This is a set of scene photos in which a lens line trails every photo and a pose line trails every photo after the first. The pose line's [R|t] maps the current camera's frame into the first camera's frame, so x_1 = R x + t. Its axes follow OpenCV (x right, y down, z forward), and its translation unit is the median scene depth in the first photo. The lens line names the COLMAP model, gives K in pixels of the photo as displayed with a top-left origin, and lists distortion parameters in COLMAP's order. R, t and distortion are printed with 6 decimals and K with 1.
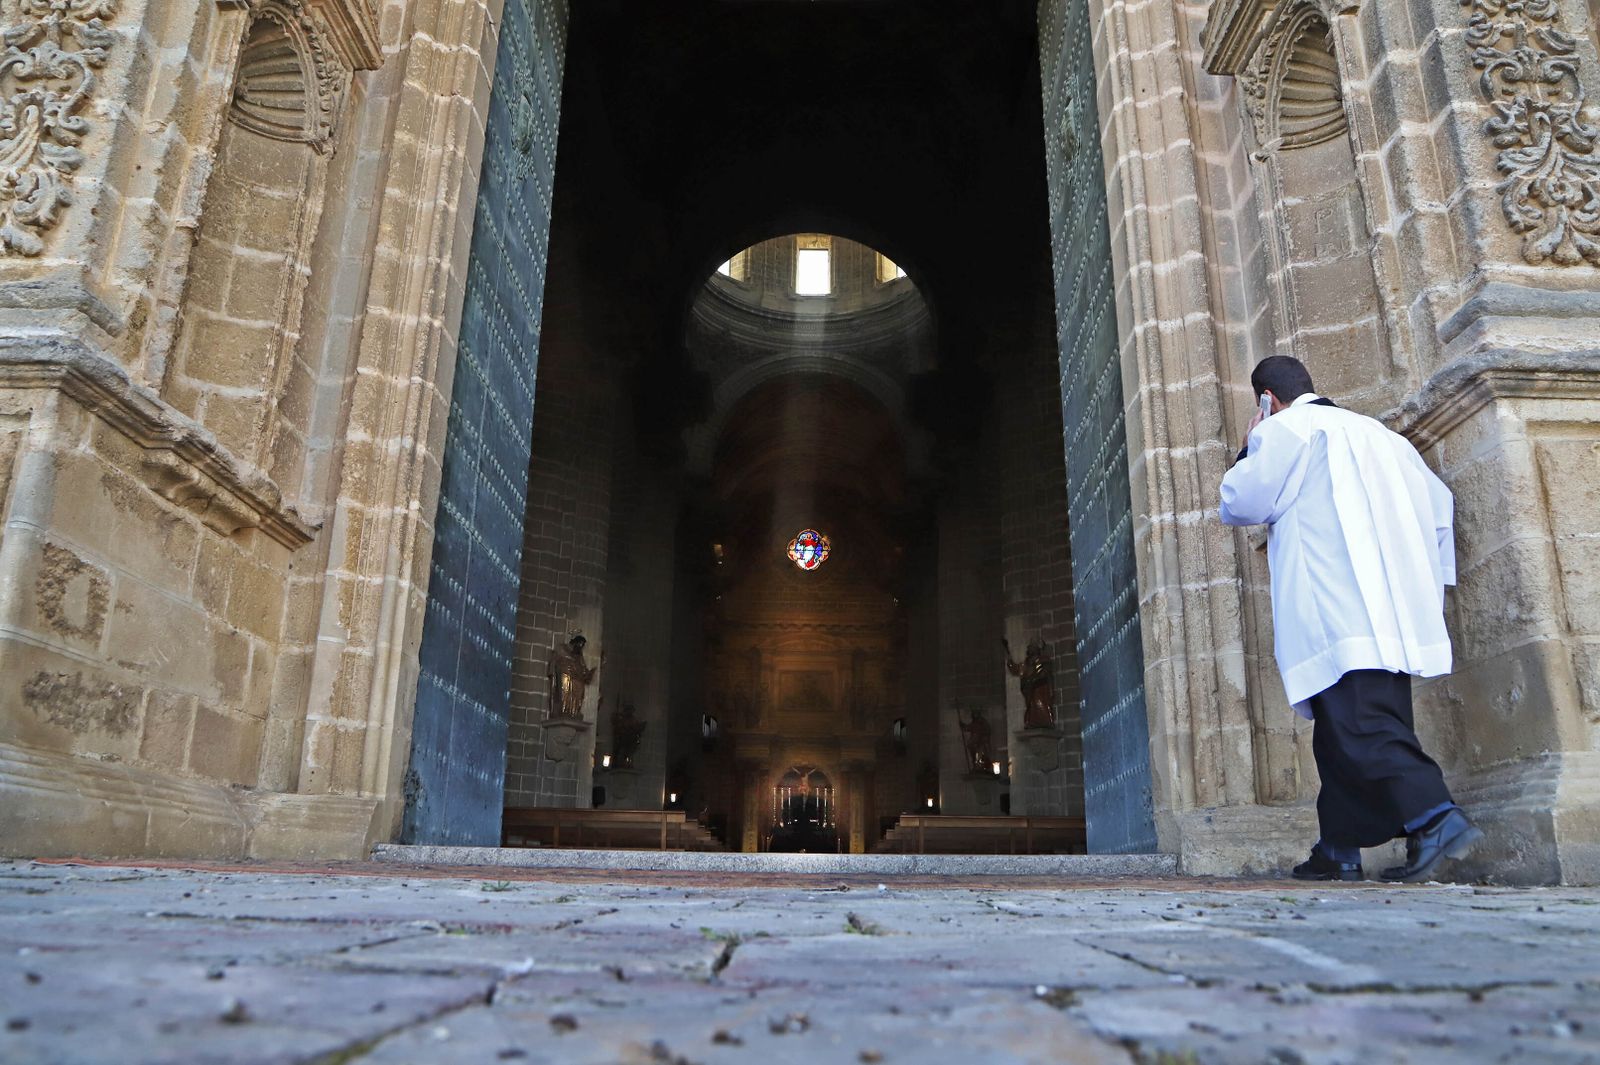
lens RADIAL K [[1175.9, 0, 790.4], [0, 1175.9, 547.2], [0, 0, 1]] dist [-0.122109, 0.084708]
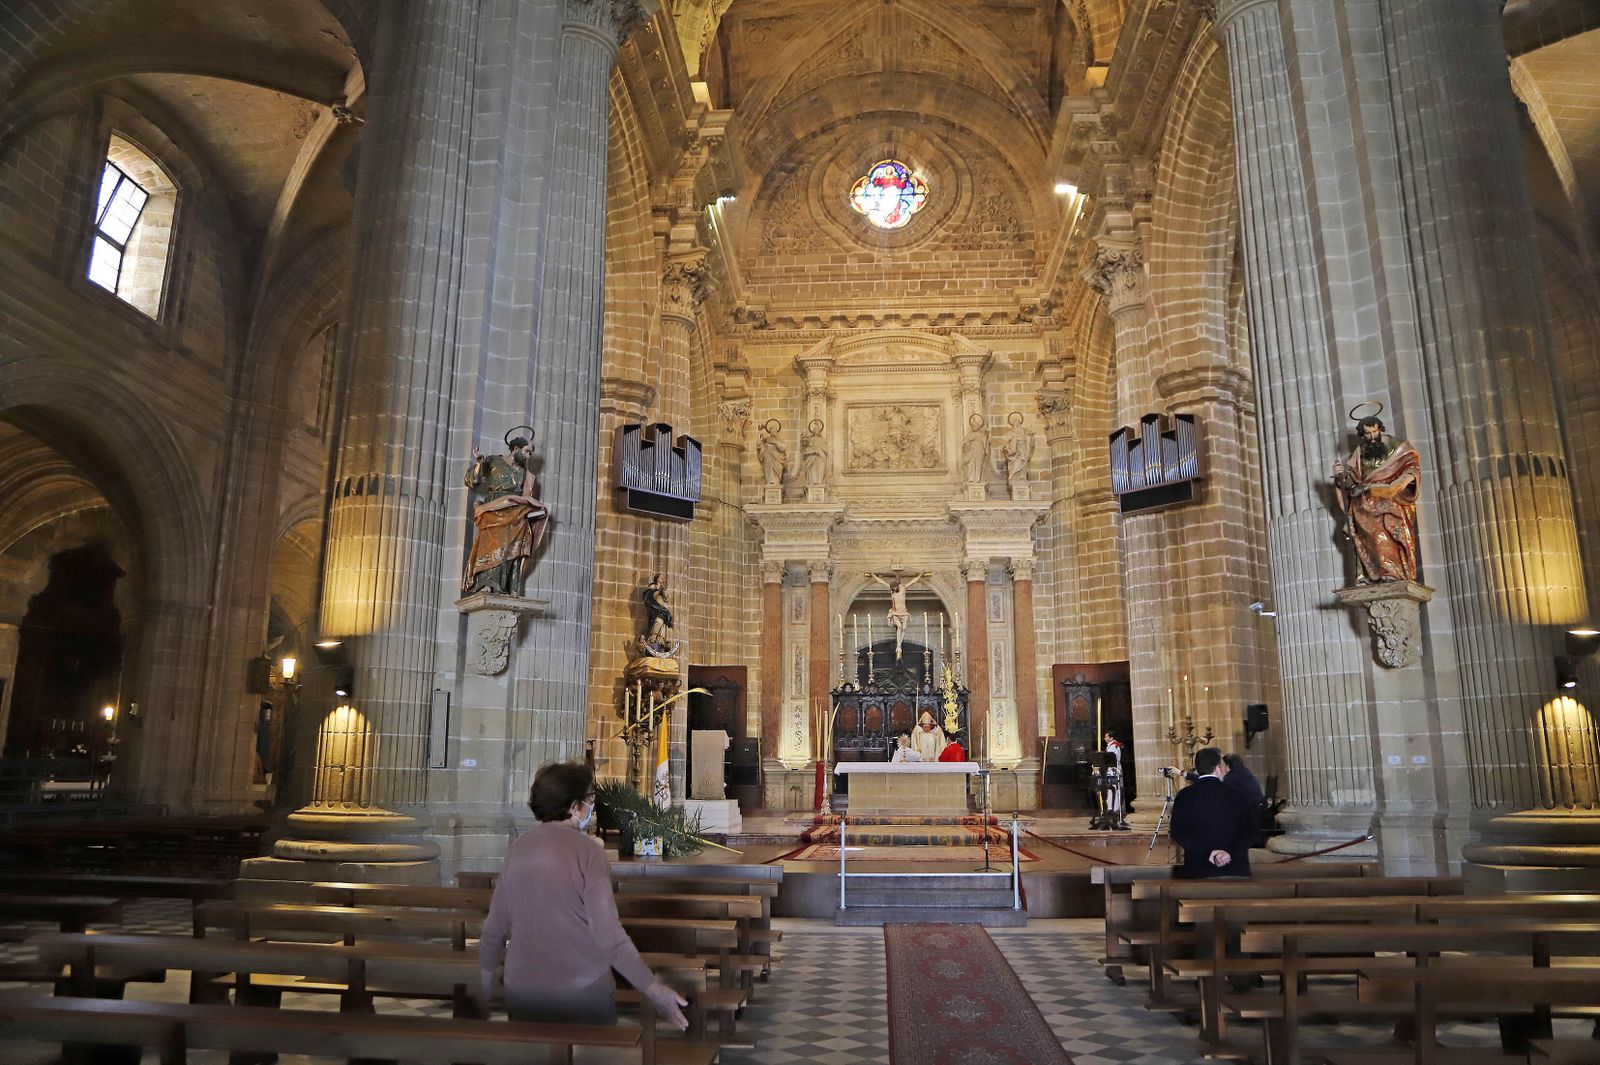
lens RADIAL K [[1175.9, 0, 789.5], [0, 1175.9, 528.1], [0, 0, 1]] dist [-0.122109, 0.084708]
pose [[0.997831, -0.029613, -0.058797, -0.018614], [0.034259, 0.996234, 0.079654, 0.506183], [0.056217, -0.081496, 0.995087, 1.968750]]
